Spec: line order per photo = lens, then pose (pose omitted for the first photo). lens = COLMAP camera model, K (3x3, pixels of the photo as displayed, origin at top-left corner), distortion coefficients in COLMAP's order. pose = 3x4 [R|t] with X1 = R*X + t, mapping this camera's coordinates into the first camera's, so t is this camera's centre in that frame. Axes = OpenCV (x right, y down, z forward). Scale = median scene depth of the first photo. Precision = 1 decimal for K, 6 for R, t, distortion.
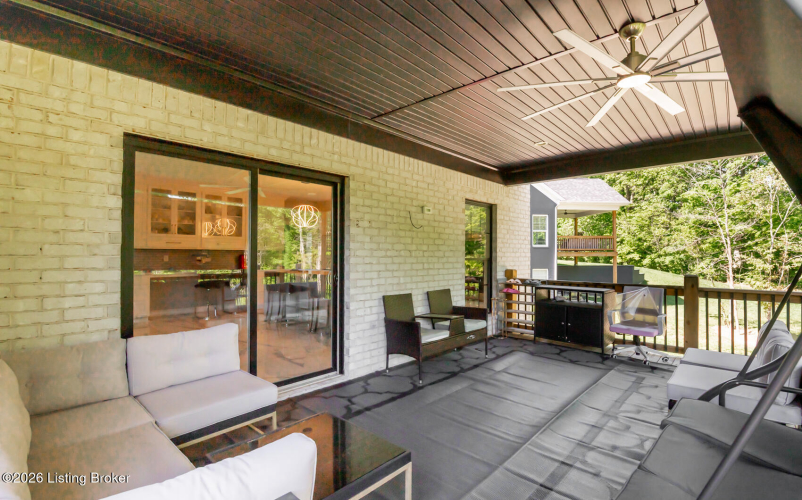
lens RADIAL K [[361.8, 0, 409.0], [0, 361.8, 253.6], [0, 0, 1]] dist [-0.000303, -0.023639]
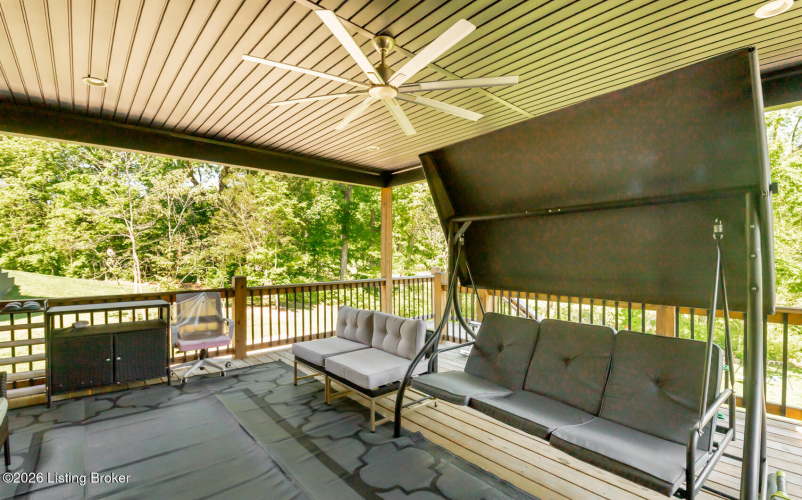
lens RADIAL K [[361.8, 0, 409.0], [0, 361.8, 253.6], [0, 0, 1]] dist [-0.000303, -0.023639]
pose [[0.097961, -0.002419, 0.995187, -0.185600], [-0.004187, 0.999987, 0.002843, -0.009168], [-0.995181, -0.004446, 0.097950, 0.378543]]
